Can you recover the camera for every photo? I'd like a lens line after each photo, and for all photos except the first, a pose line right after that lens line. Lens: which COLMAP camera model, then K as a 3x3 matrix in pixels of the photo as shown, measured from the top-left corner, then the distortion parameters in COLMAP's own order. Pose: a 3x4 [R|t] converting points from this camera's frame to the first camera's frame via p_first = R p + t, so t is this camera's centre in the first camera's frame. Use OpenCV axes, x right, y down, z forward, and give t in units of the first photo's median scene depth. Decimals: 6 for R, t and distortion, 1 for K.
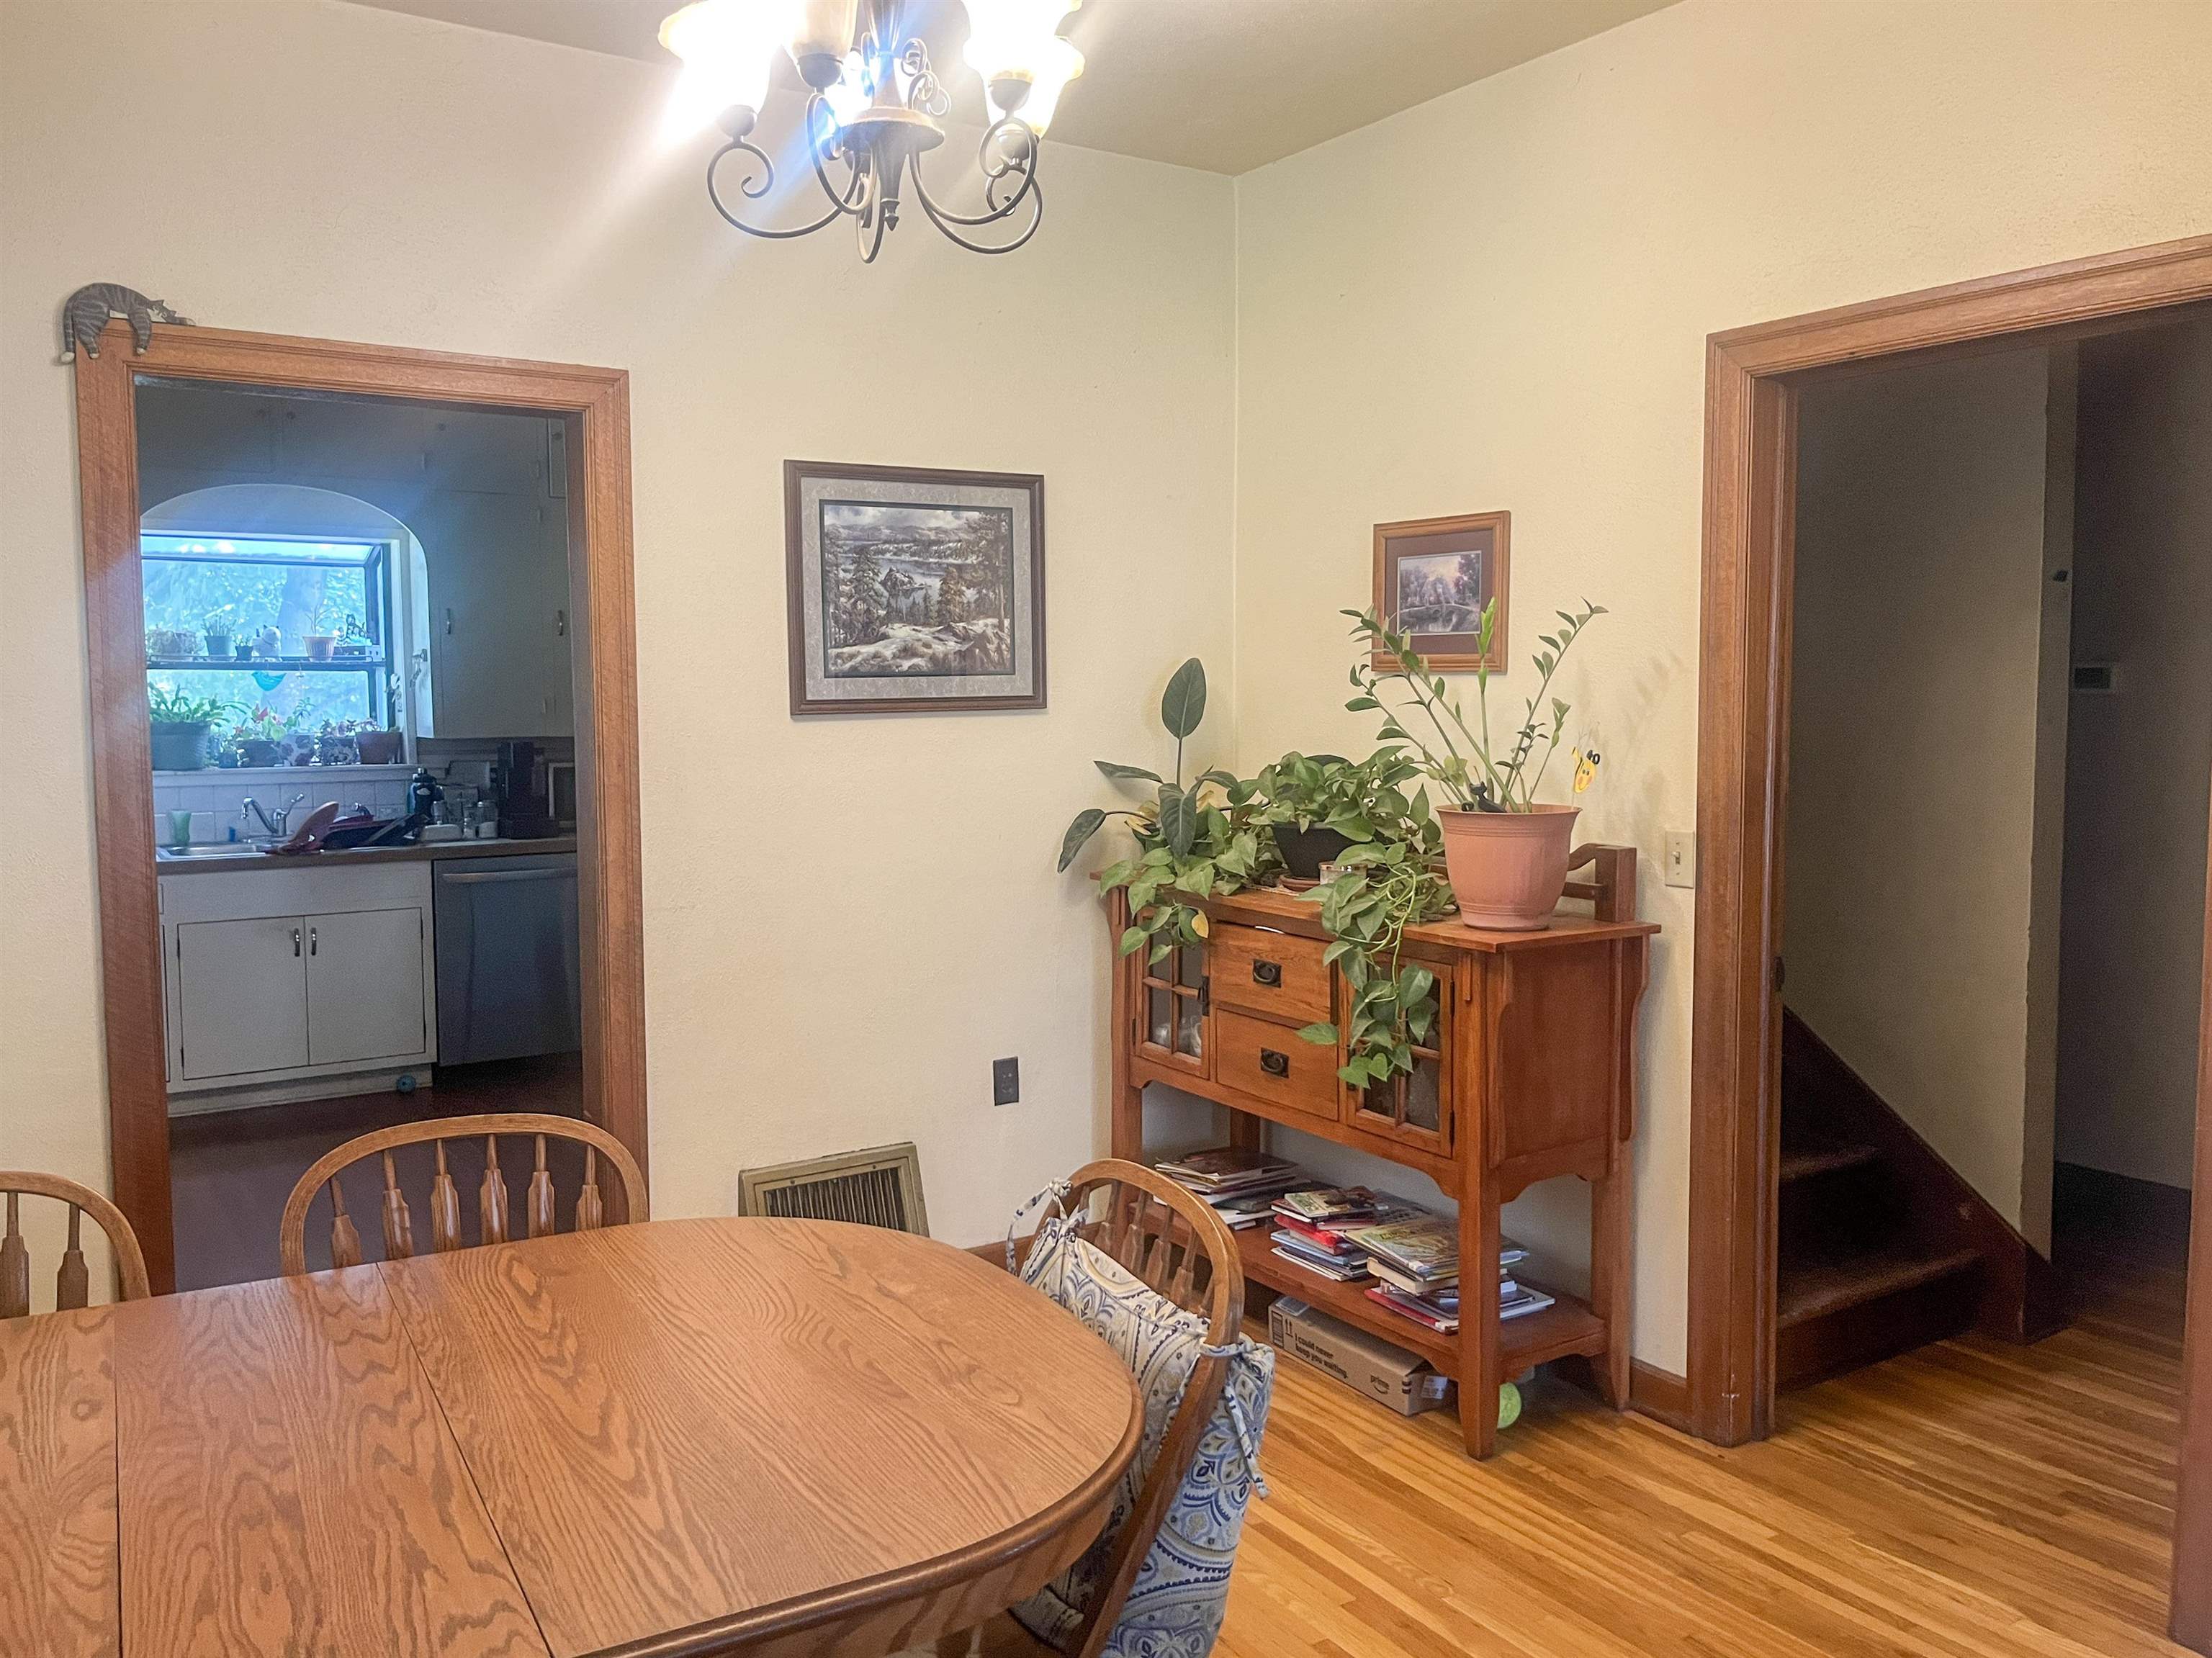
lens RADIAL K [[1686.5, 0, 1111.1], [0, 1686.5, 836.4], [0, 0, 1]] dist [-0.004975, -0.001389]
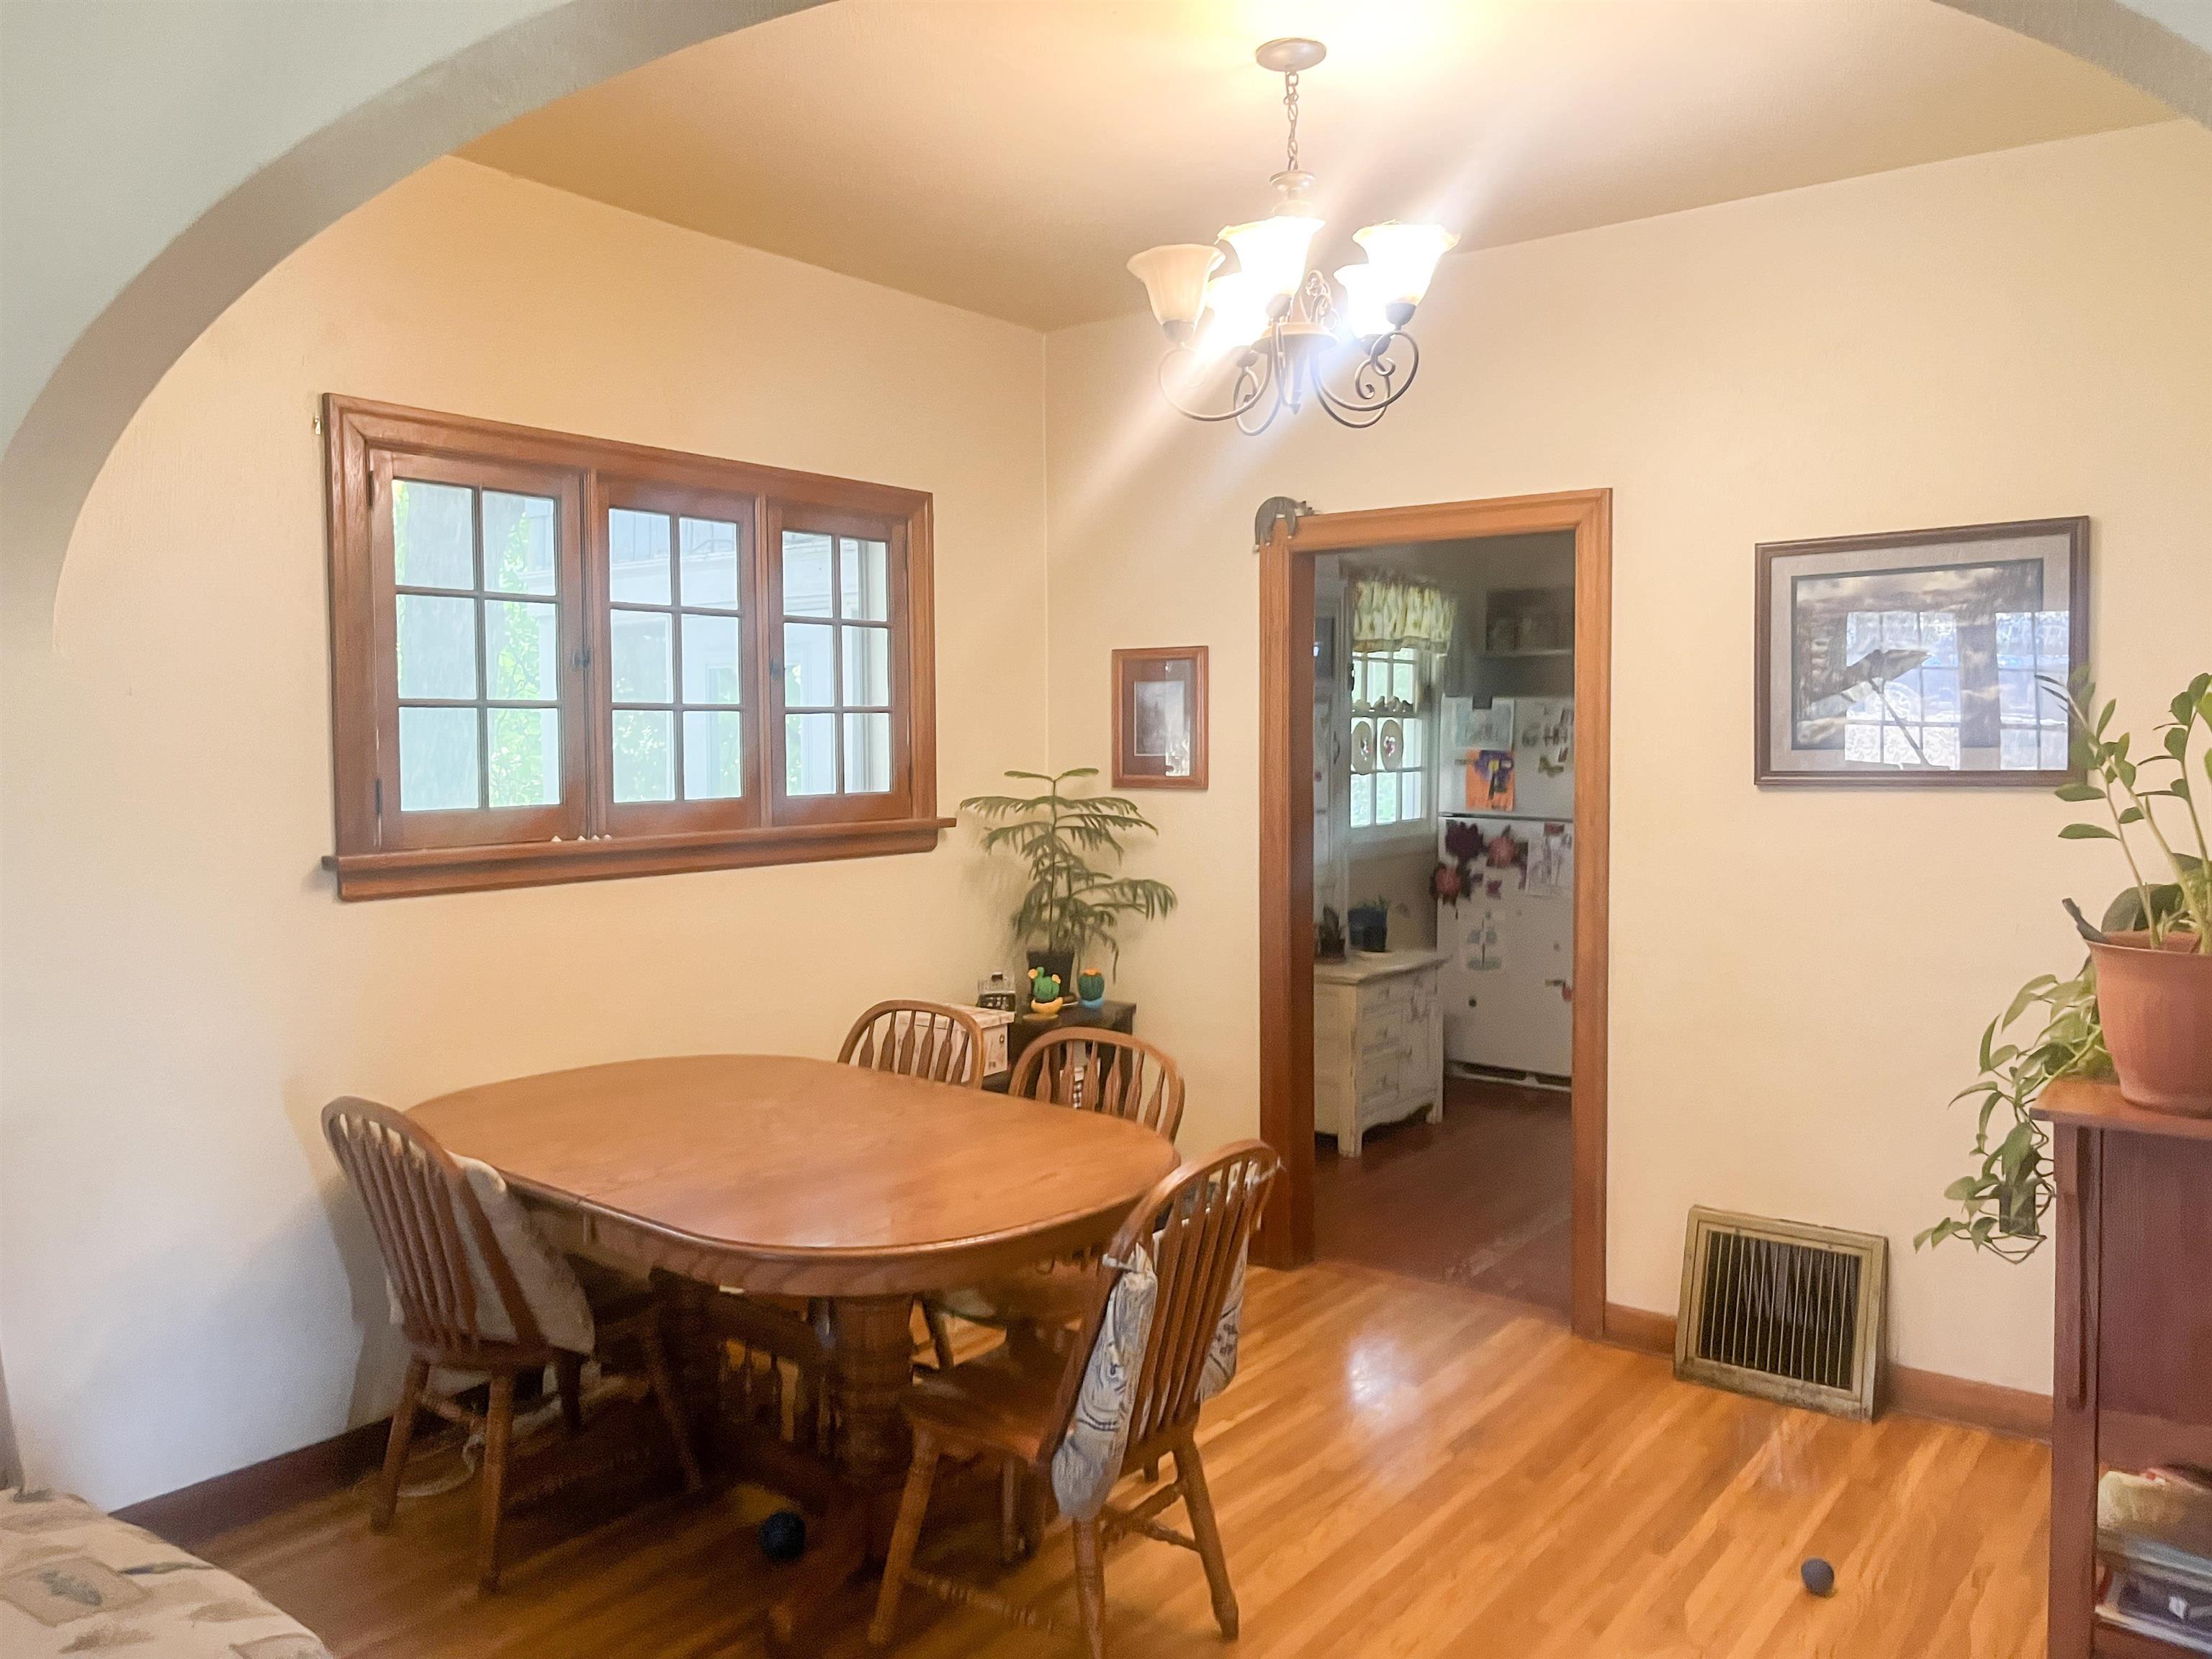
lens RADIAL K [[1686.6, 0, 1111.2], [0, 1686.6, 824.1], [0, 0, 1]] dist [-0.004975, -0.001389]
pose [[0.336552, 0.051142, -0.940275, 0.653466], [-0.080181, 0.996454, 0.025499, -0.042010], [0.938245, 0.066810, 0.339459, 0.268758]]
